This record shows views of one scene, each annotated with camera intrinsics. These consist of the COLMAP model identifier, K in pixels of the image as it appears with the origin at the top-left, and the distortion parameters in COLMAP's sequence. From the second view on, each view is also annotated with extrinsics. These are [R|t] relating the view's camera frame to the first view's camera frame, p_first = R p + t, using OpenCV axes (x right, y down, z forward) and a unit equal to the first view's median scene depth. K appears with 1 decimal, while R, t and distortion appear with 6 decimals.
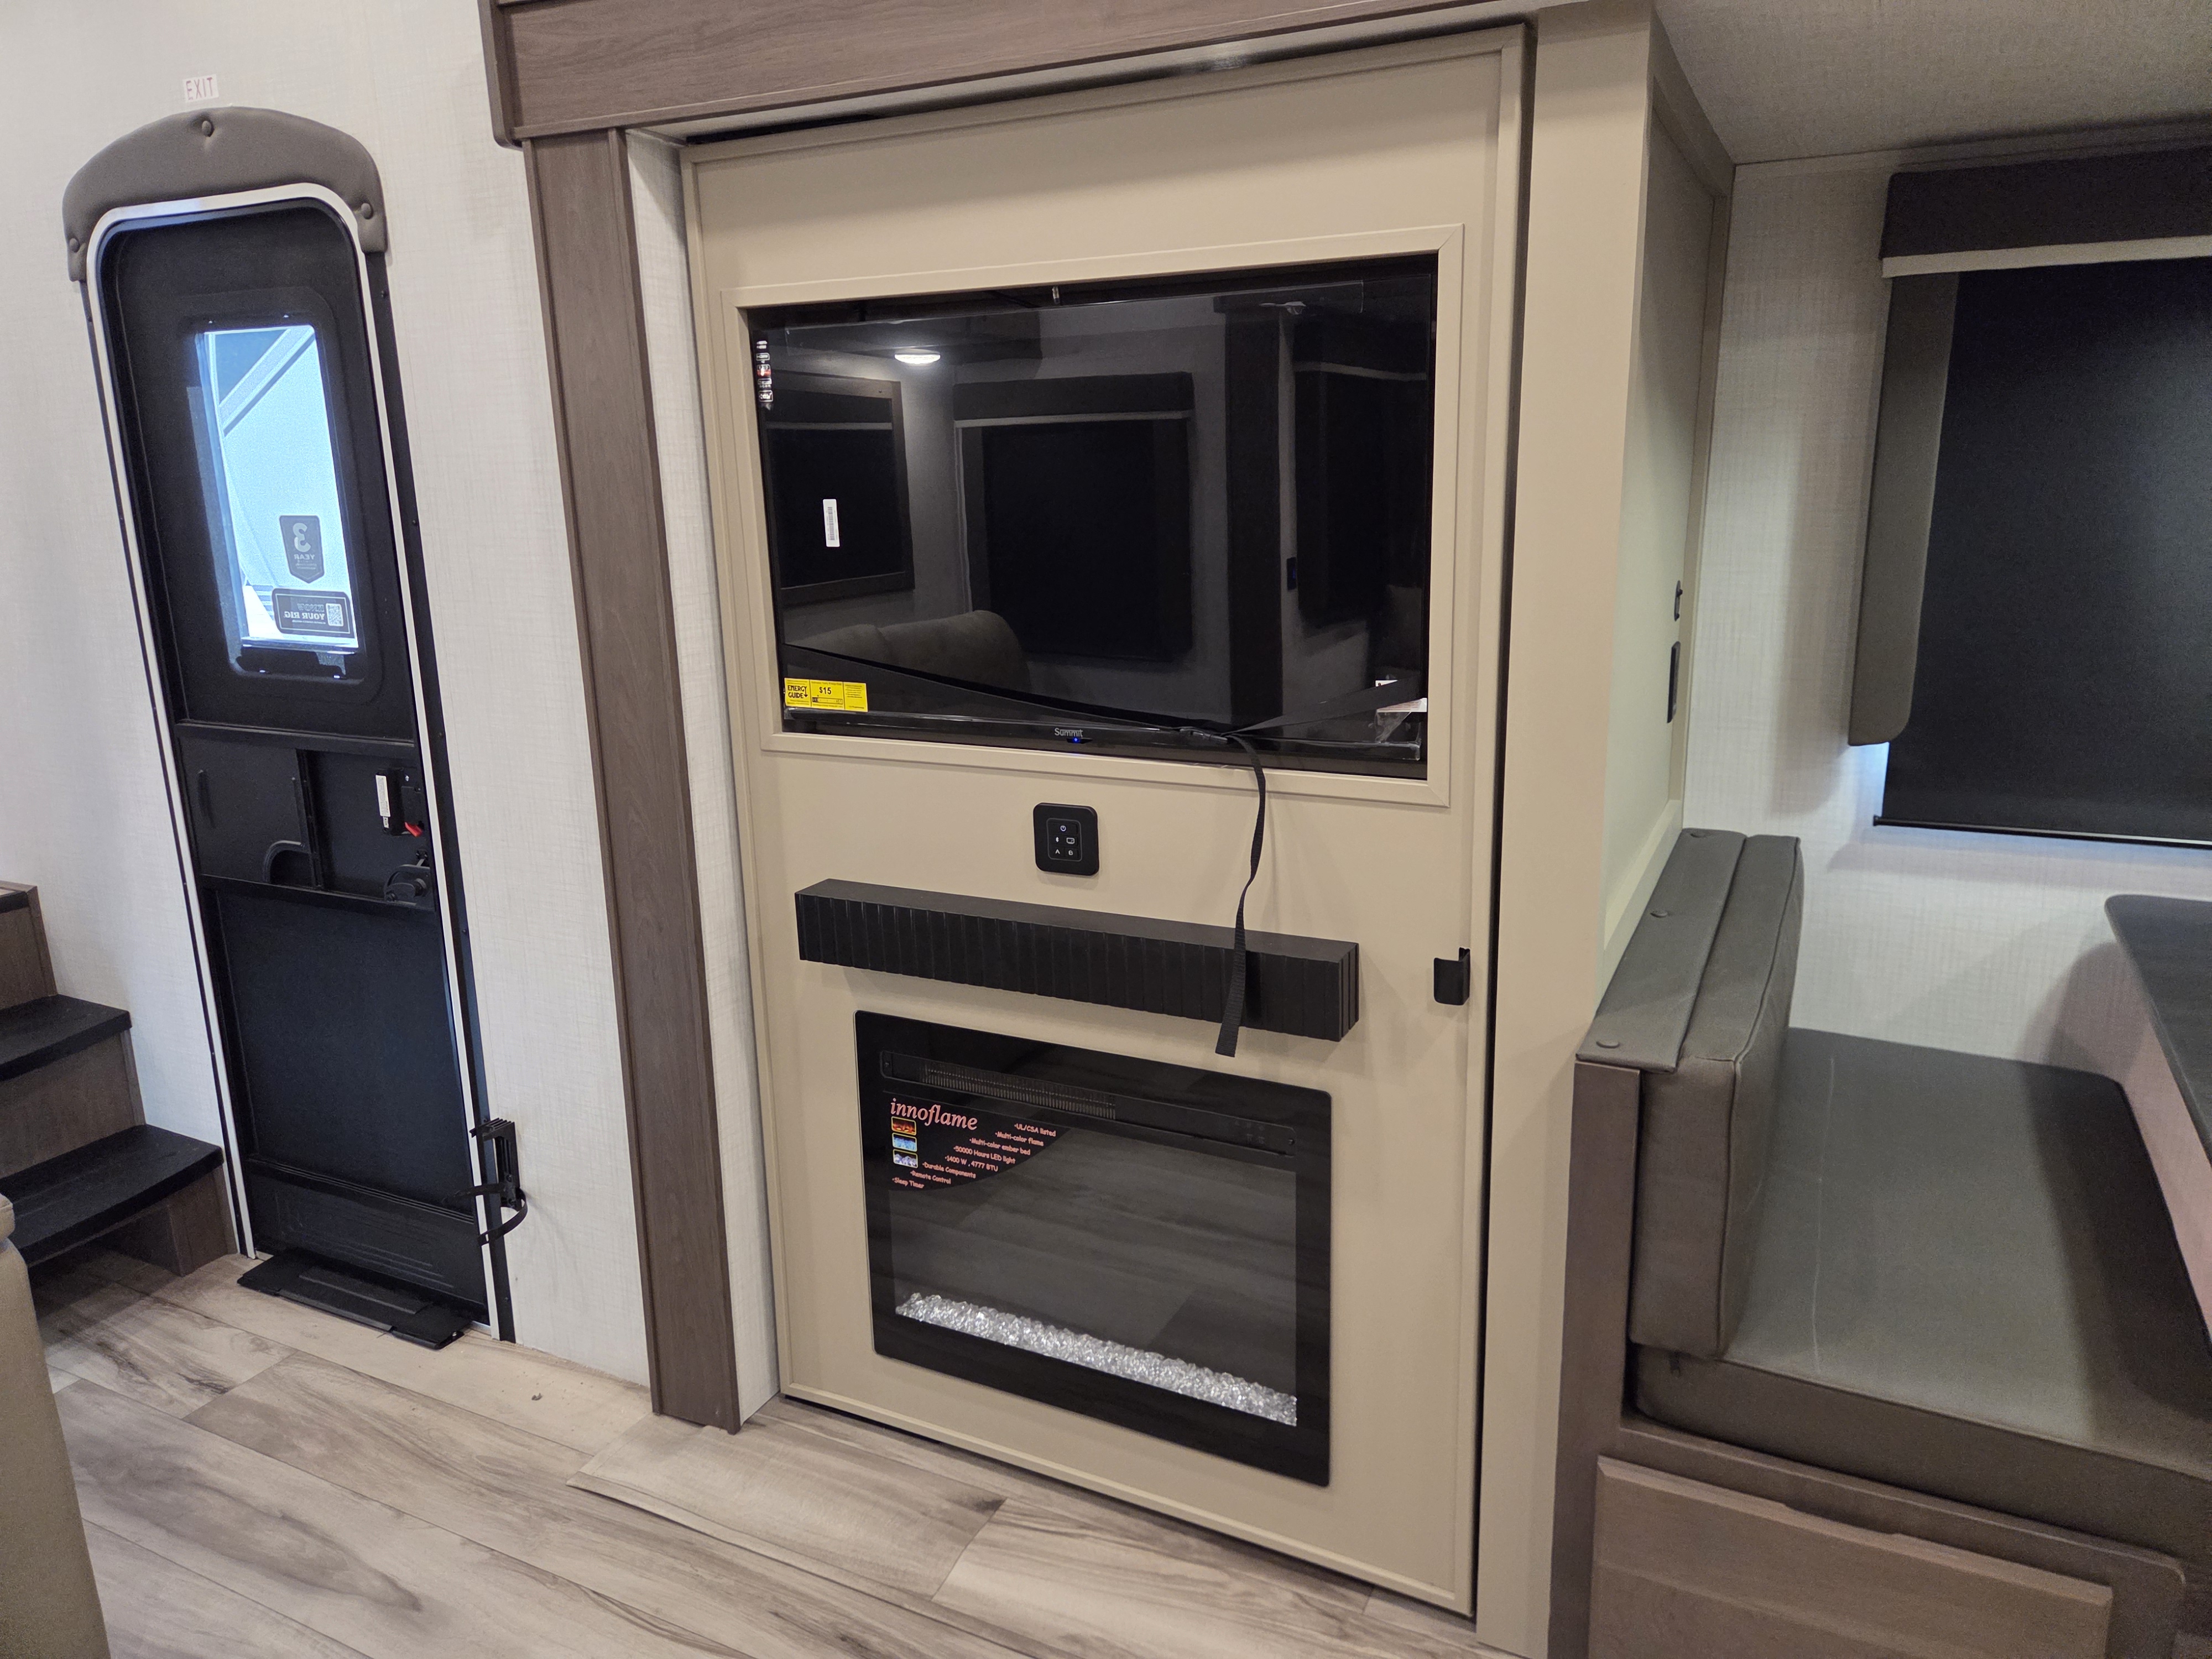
lens RADIAL K [[1489.2, 0, 1148.5], [0, 1489.2, 826.3], [0, 0, 1]] dist [0.028844, -0.002646]
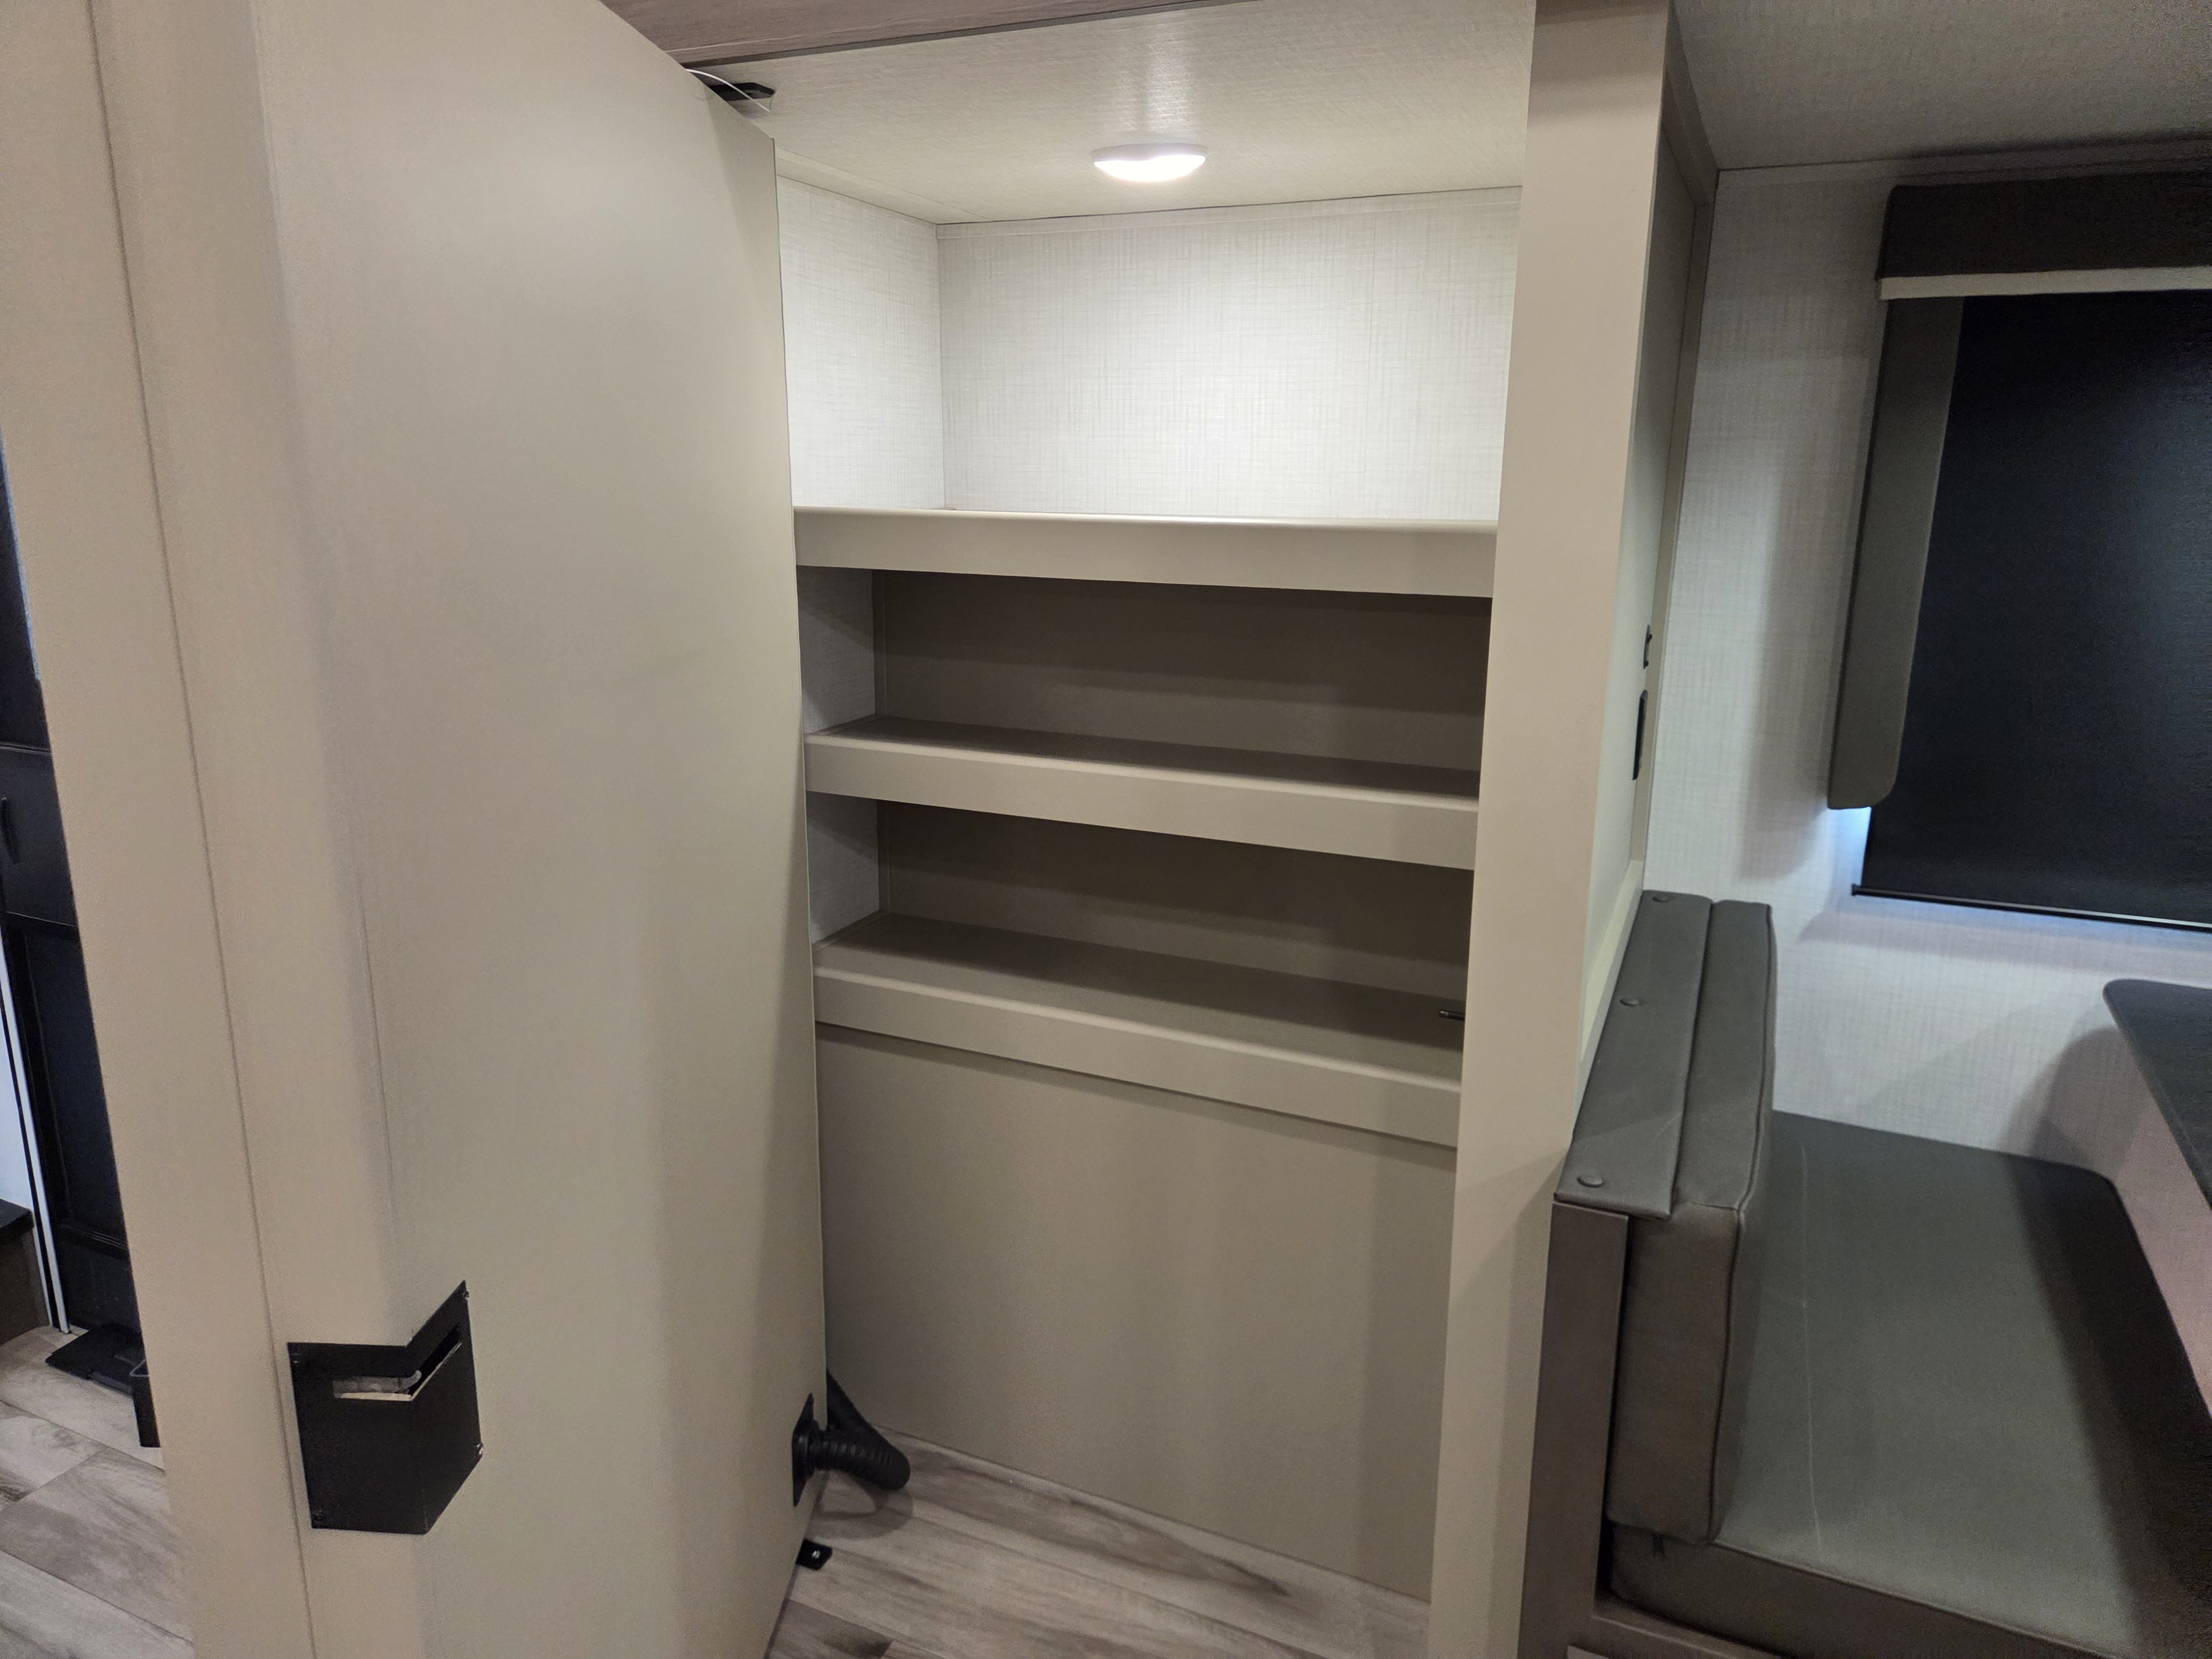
lens RADIAL K [[1496.6, 0, 1106.0], [0, 1496.6, 829.5], [0, 0, 1]] dist [0.023663, -0.005023]
pose [[0.999420, 0.015748, 0.030179, -0.002358], [-0.016005, 0.999838, 0.008293, -0.042023], [-0.030043, -0.008772, 0.999510, 0.093319]]
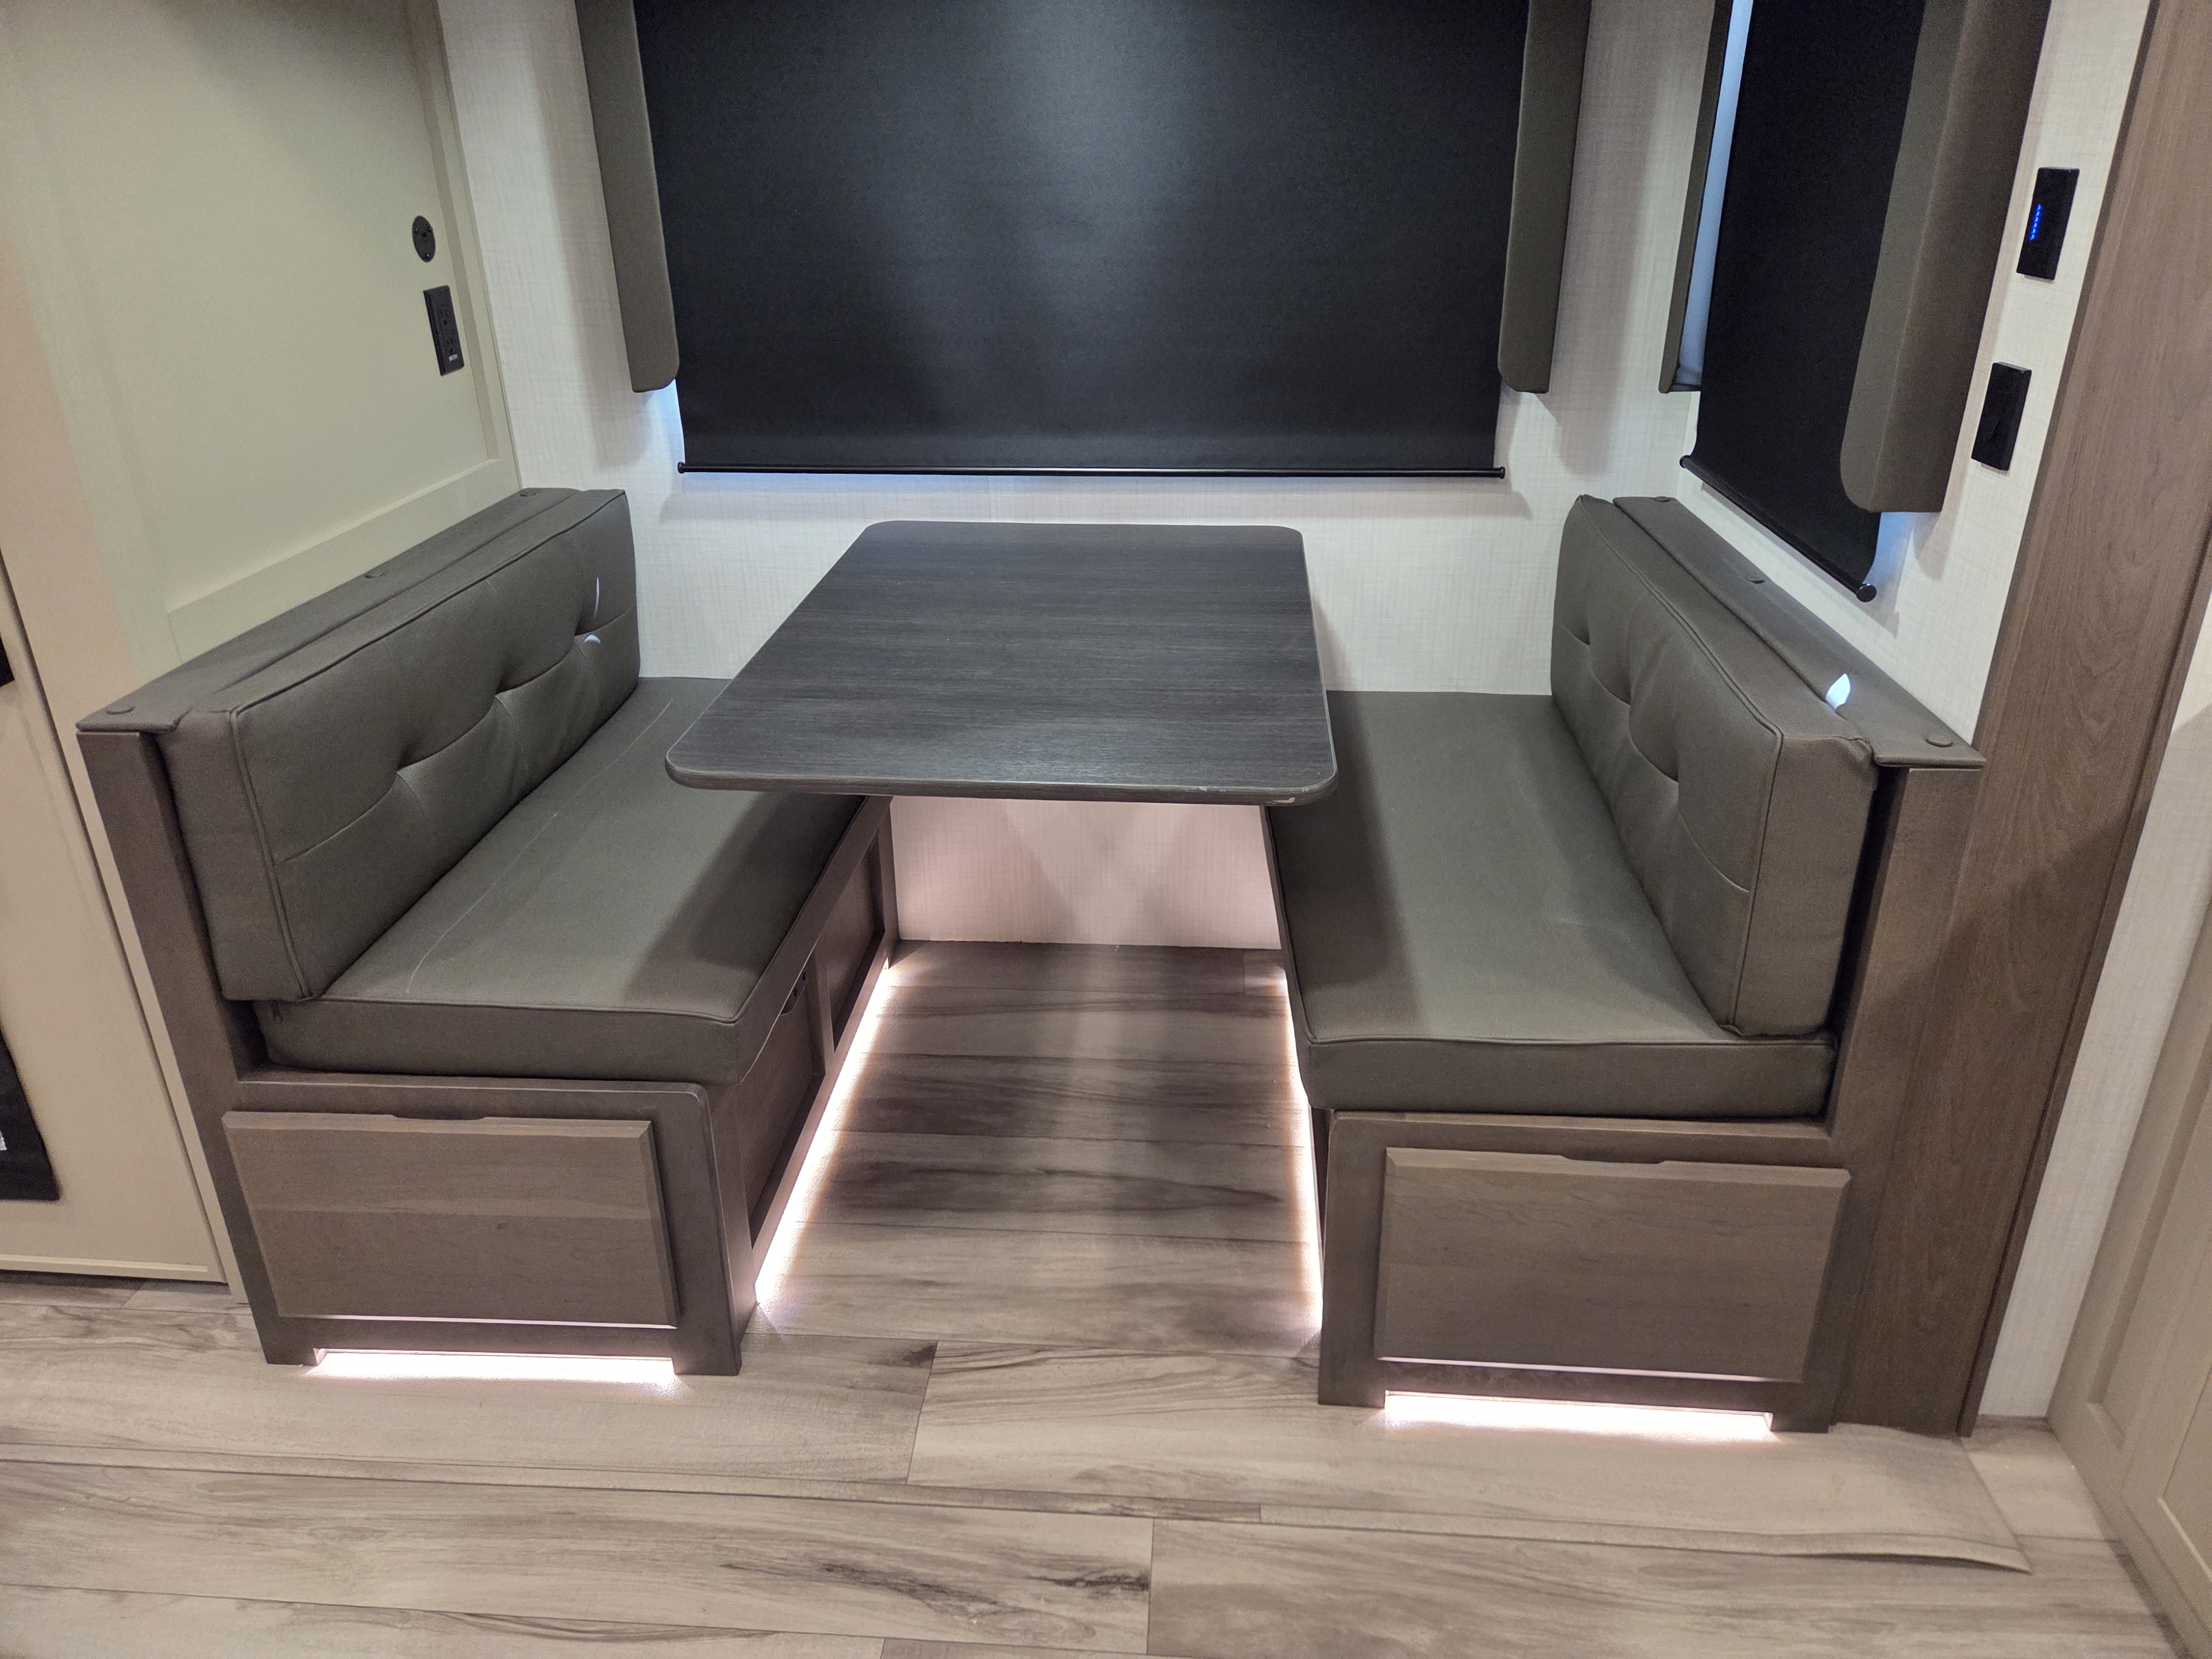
lens RADIAL K [[1496.6, 0, 1106.0], [0, 1496.6, 829.5], [0, 0, 1]] dist [0.023663, -0.005023]
pose [[0.928146, -0.147715, 0.341651, 0.376069], [0.077653, 0.974529, 0.210388, 0.044752], [-0.364027, -0.168740, 0.915976, -0.088086]]
